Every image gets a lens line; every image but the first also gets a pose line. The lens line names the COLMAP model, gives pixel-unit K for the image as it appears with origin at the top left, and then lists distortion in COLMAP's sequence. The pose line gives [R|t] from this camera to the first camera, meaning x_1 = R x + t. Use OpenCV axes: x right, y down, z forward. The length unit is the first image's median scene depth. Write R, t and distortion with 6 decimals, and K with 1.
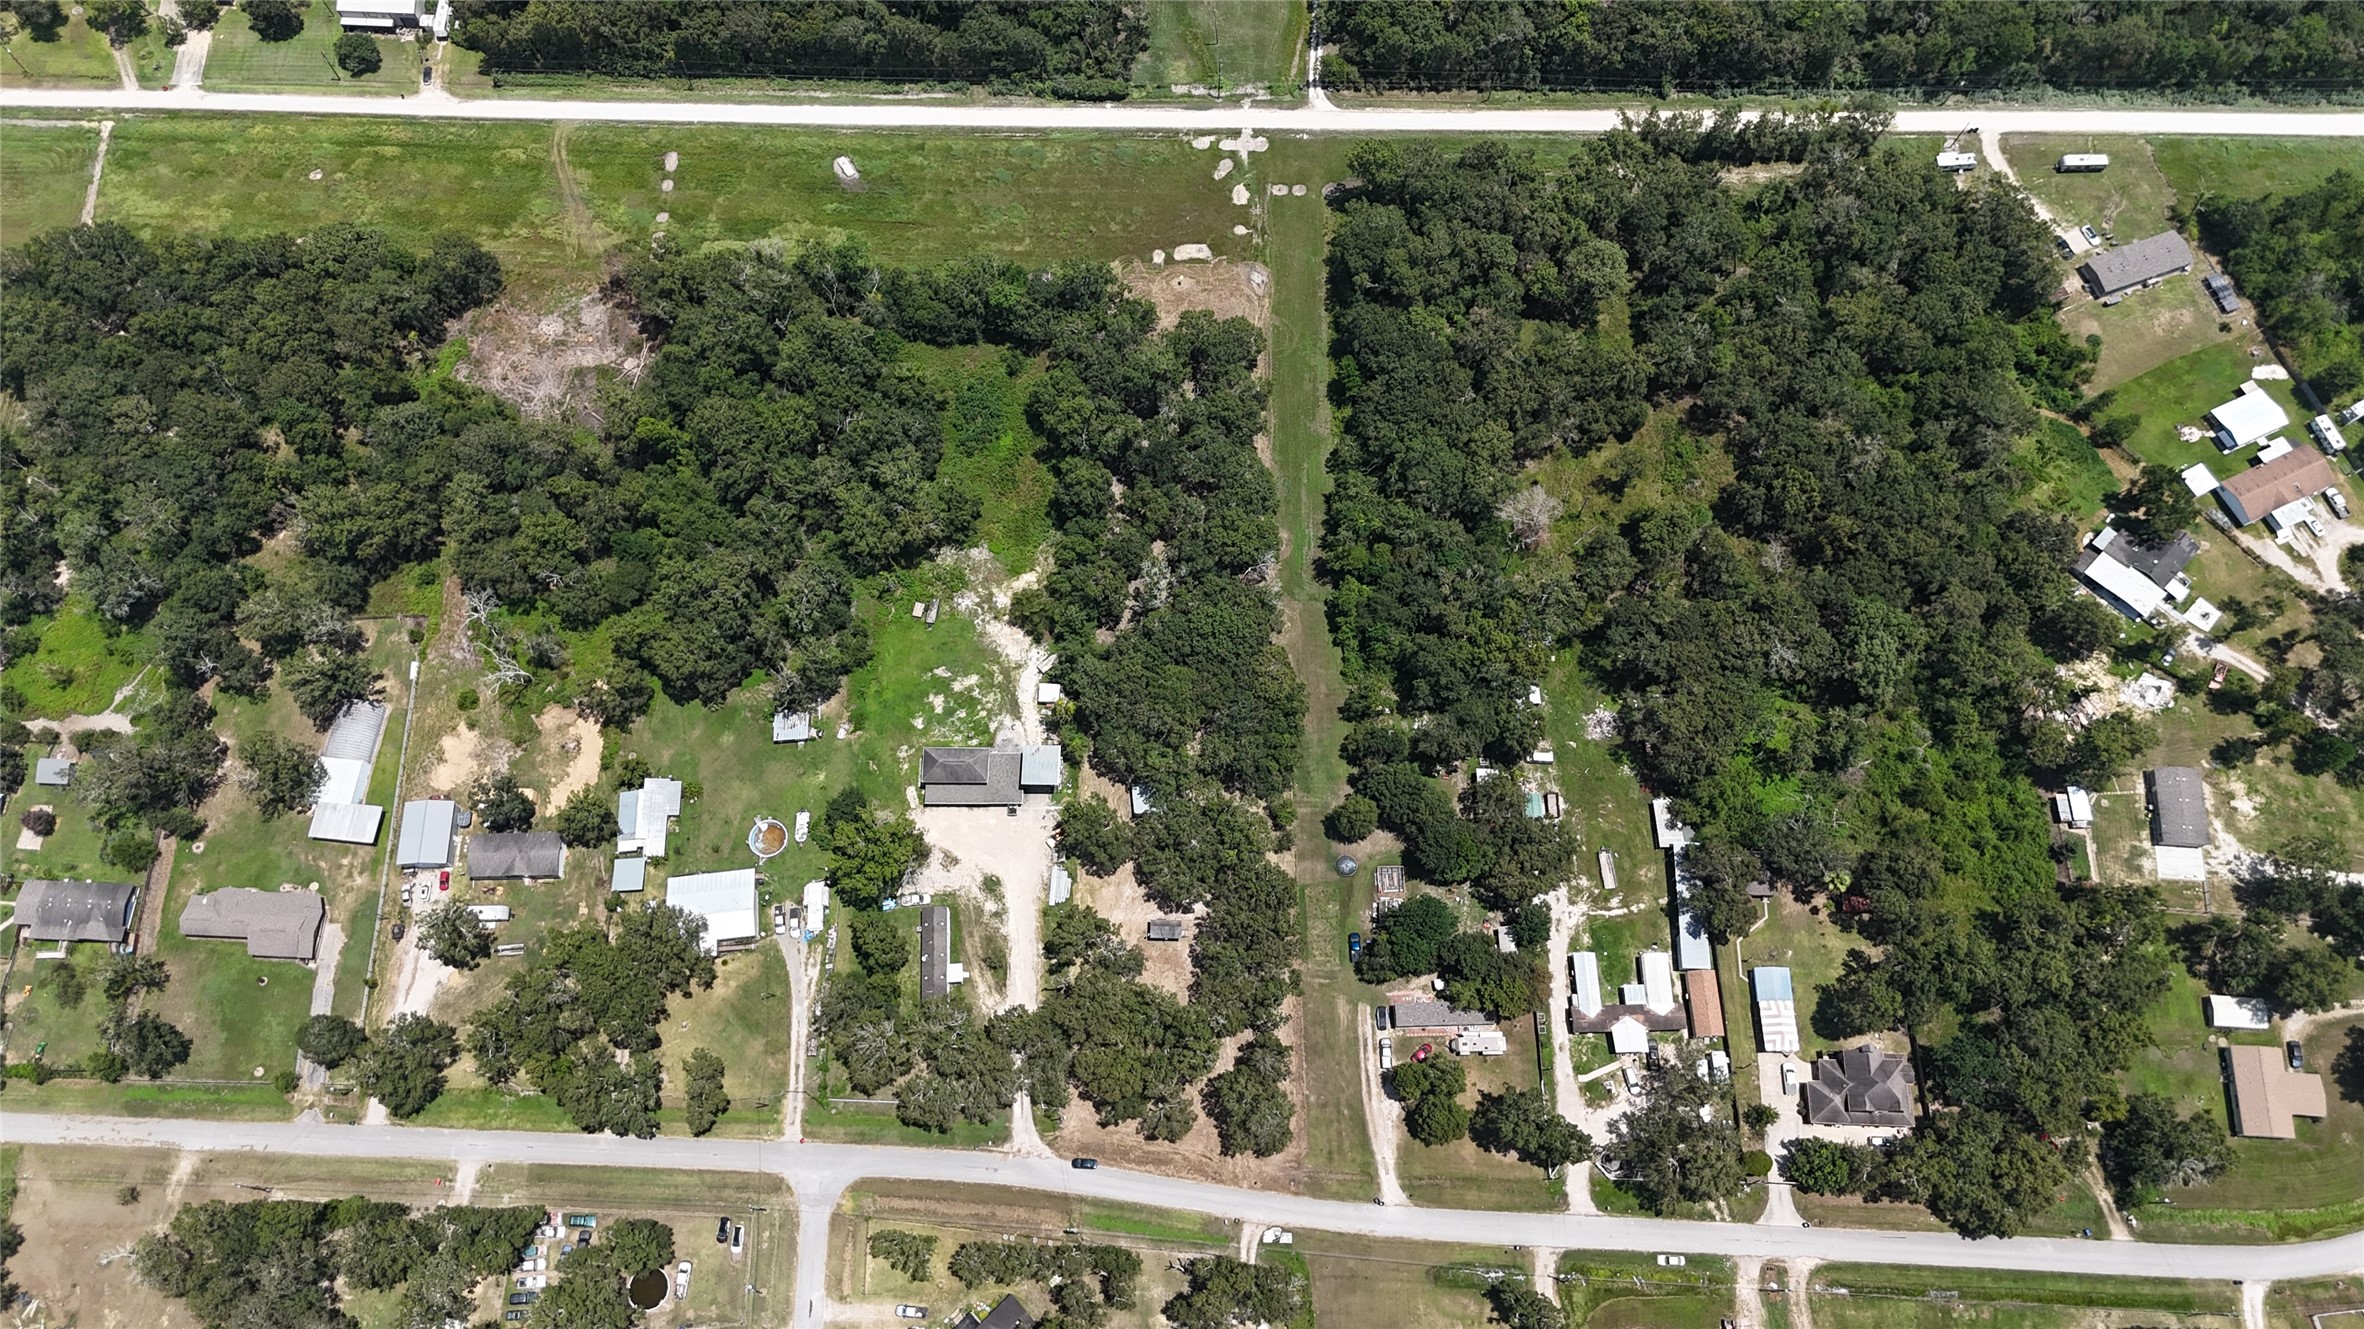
lens RADIAL K [[1747.0, 0, 1179.1], [0, 1747.0, 669.1], [0, 0, 1]] dist [0.070776, -0.069869]
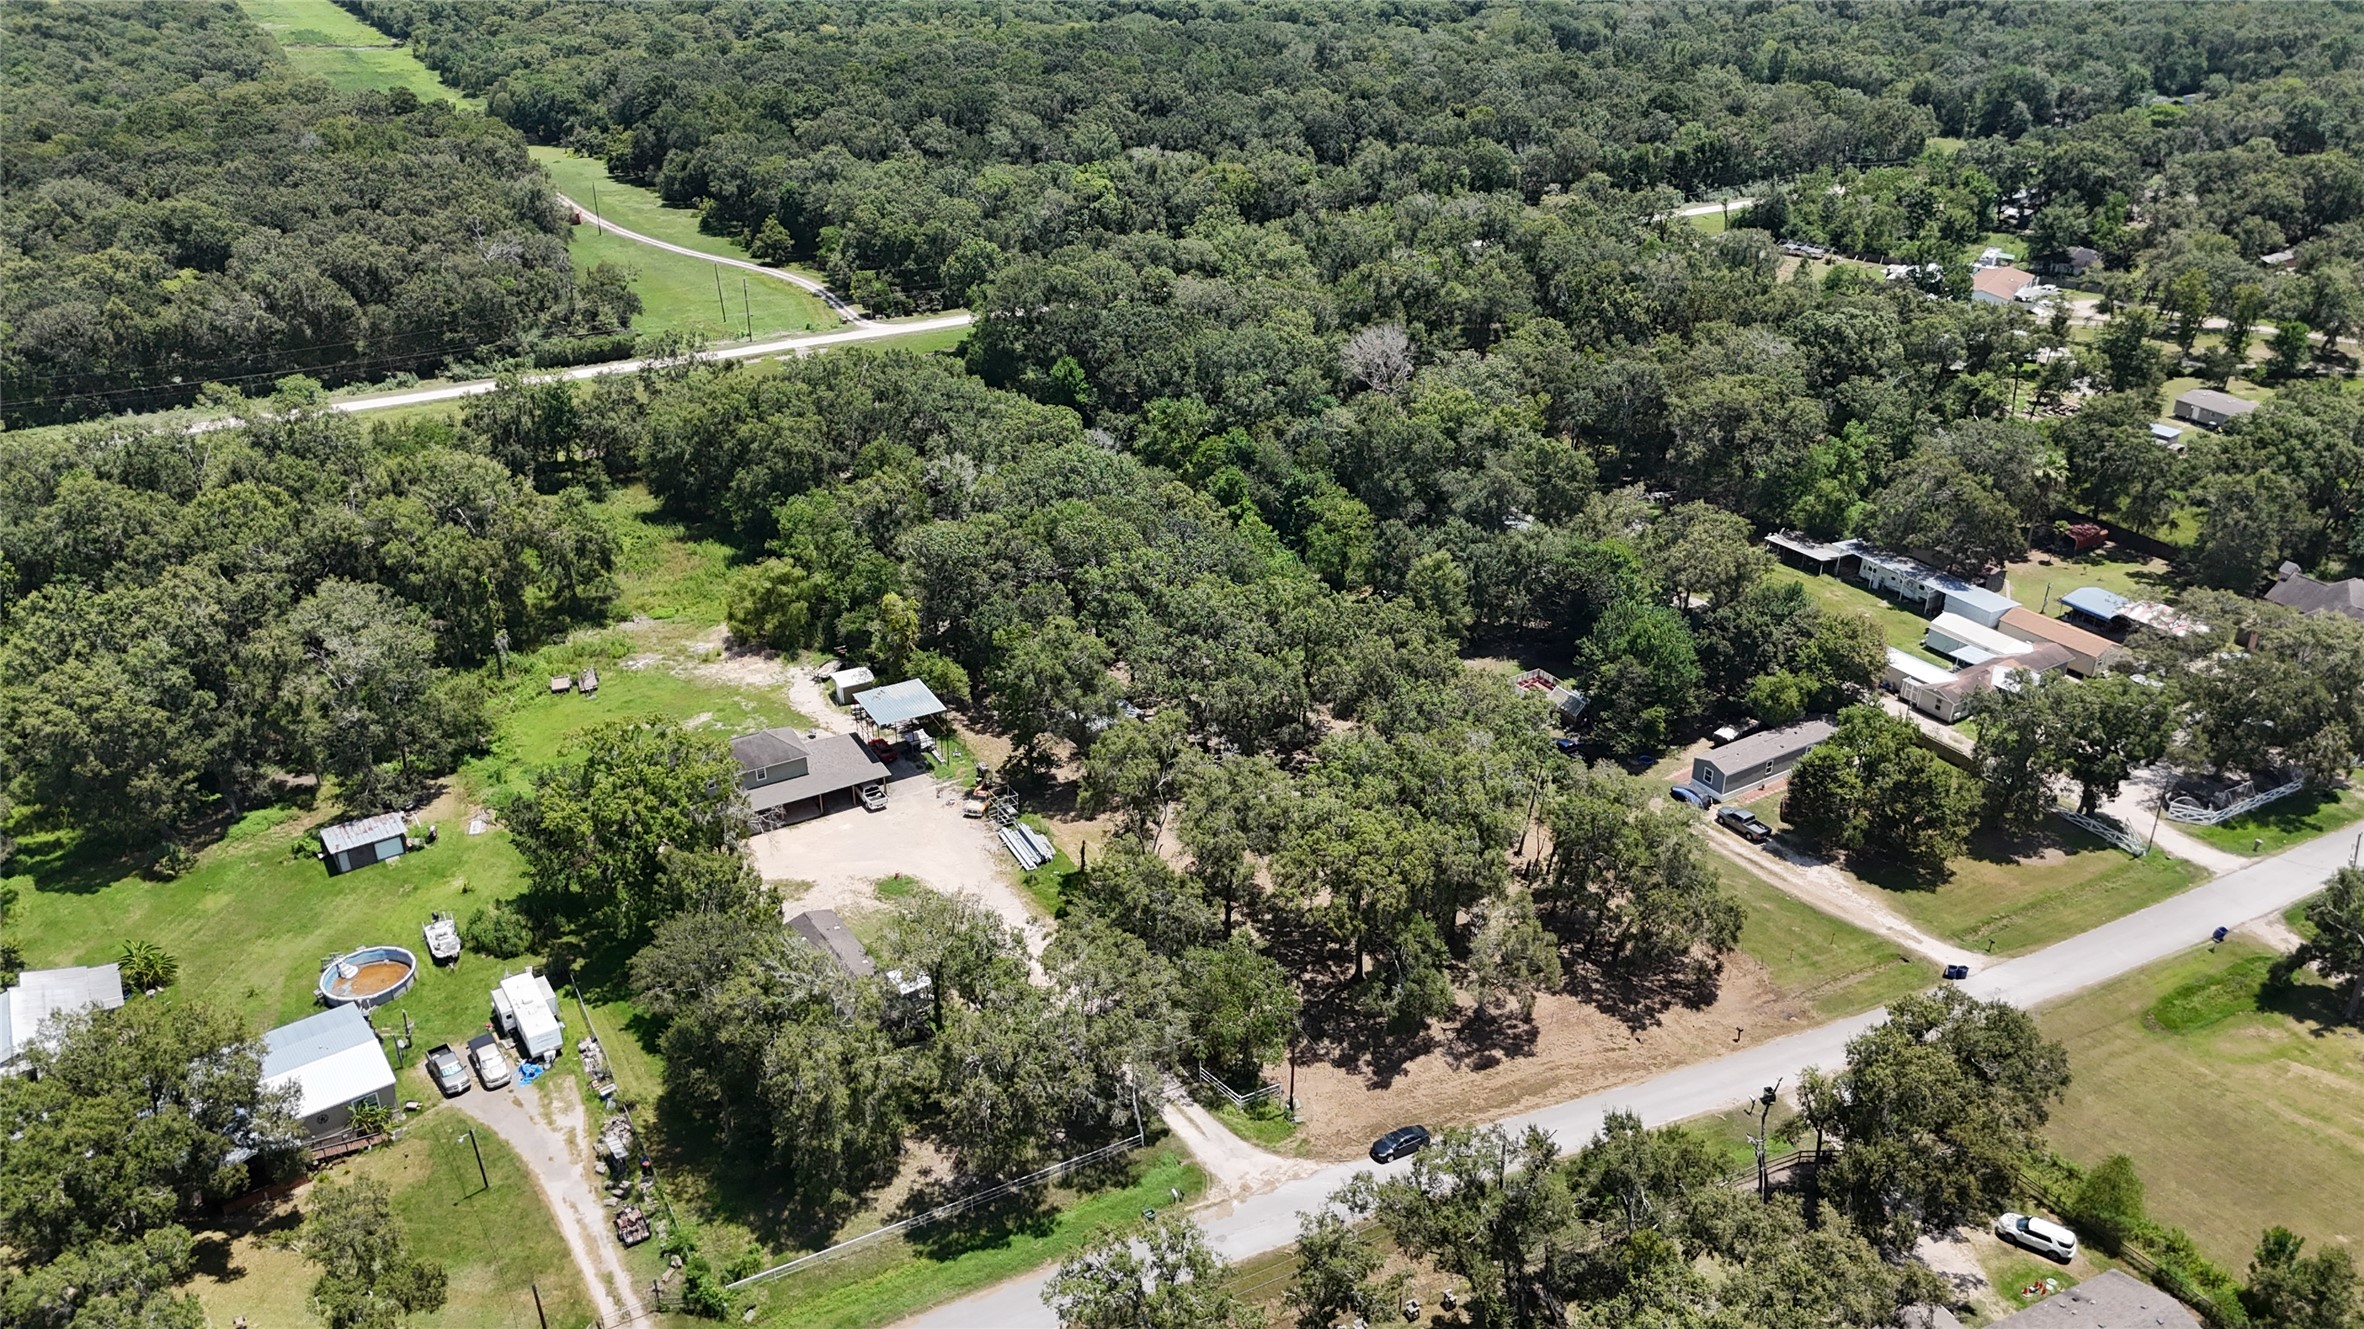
lens RADIAL K [[1747.0, 0, 1179.1], [0, 1747.0, 669.1], [0, 0, 1]] dist [0.070776, -0.069869]
pose [[0.865116, -0.209833, 0.455570, -0.247158], [0.464889, 0.676420, -0.571257, 0.394382], [-0.188288, 0.705993, 0.682731, 0.617089]]
